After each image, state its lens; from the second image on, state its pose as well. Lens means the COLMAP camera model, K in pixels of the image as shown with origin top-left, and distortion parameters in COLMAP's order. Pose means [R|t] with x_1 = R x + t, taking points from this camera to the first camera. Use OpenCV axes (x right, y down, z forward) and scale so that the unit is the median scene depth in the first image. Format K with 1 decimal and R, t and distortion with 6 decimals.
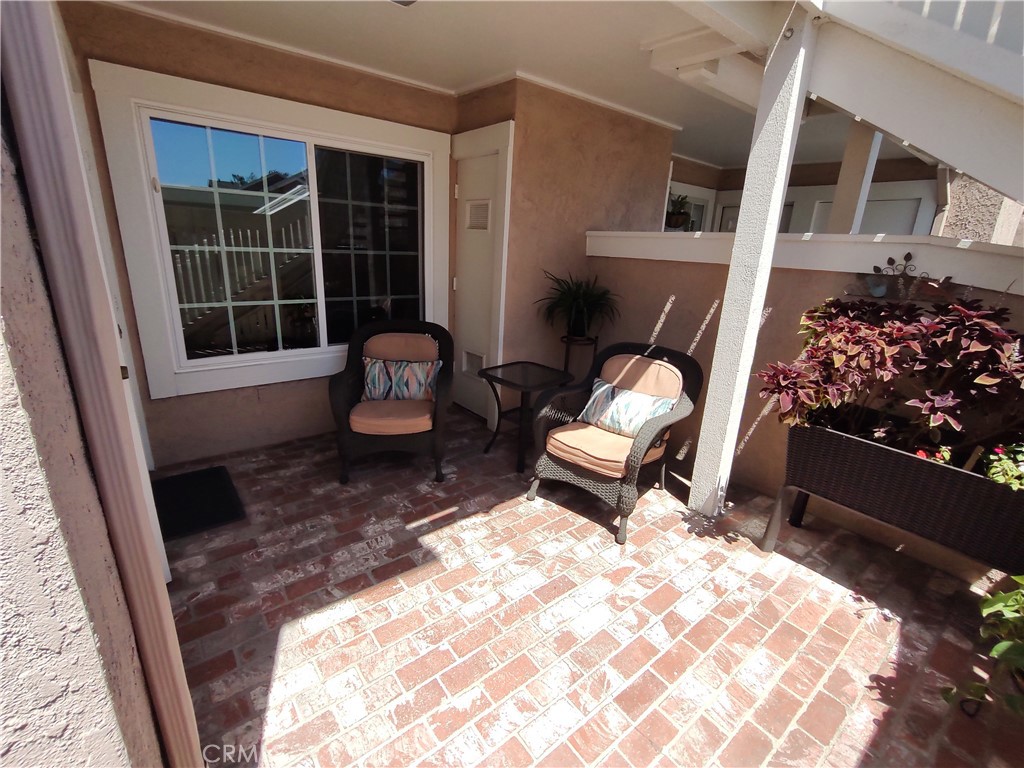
lens RADIAL K [[459.2, 0, 512.0], [0, 459.2, 379.1], [0, 0, 1]] dist [0.001330, -0.001747]
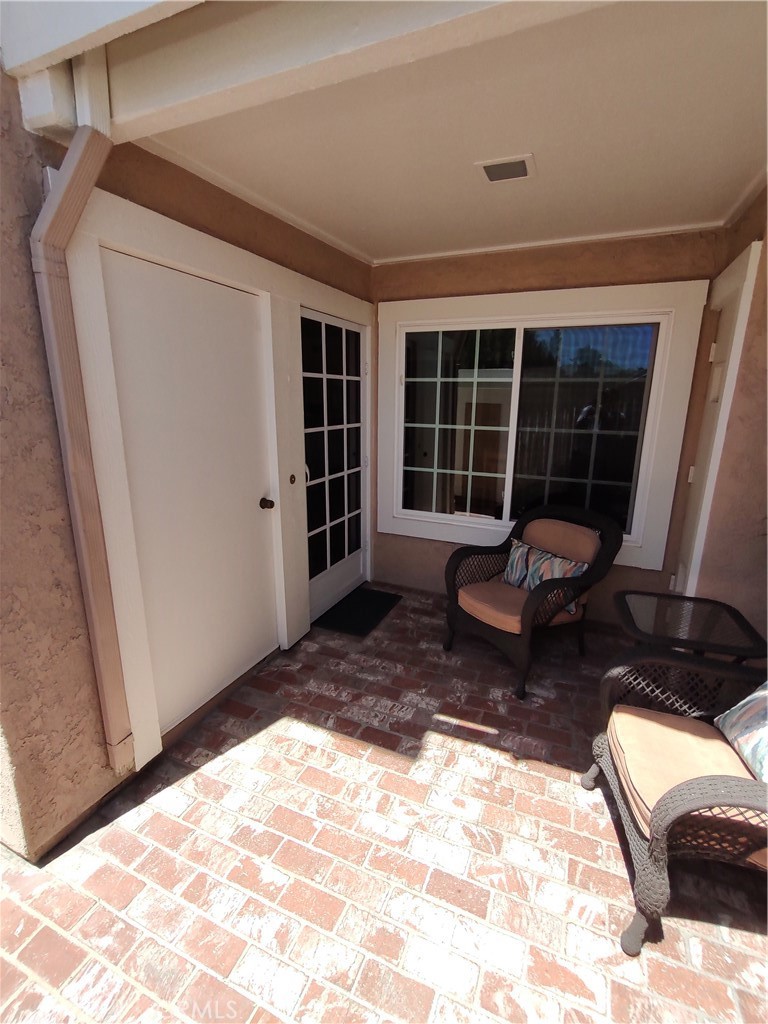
lens RADIAL K [[459.2, 0, 387.0], [0, 459.2, 511.8], [0, 0, 1]] dist [0.001330, -0.001747]
pose [[0.476090, 0.174862, -0.861836, 0.515340], [-0.244377, 0.967737, 0.061351, -0.132452], [0.844759, 0.181405, 0.503462, 0.391956]]
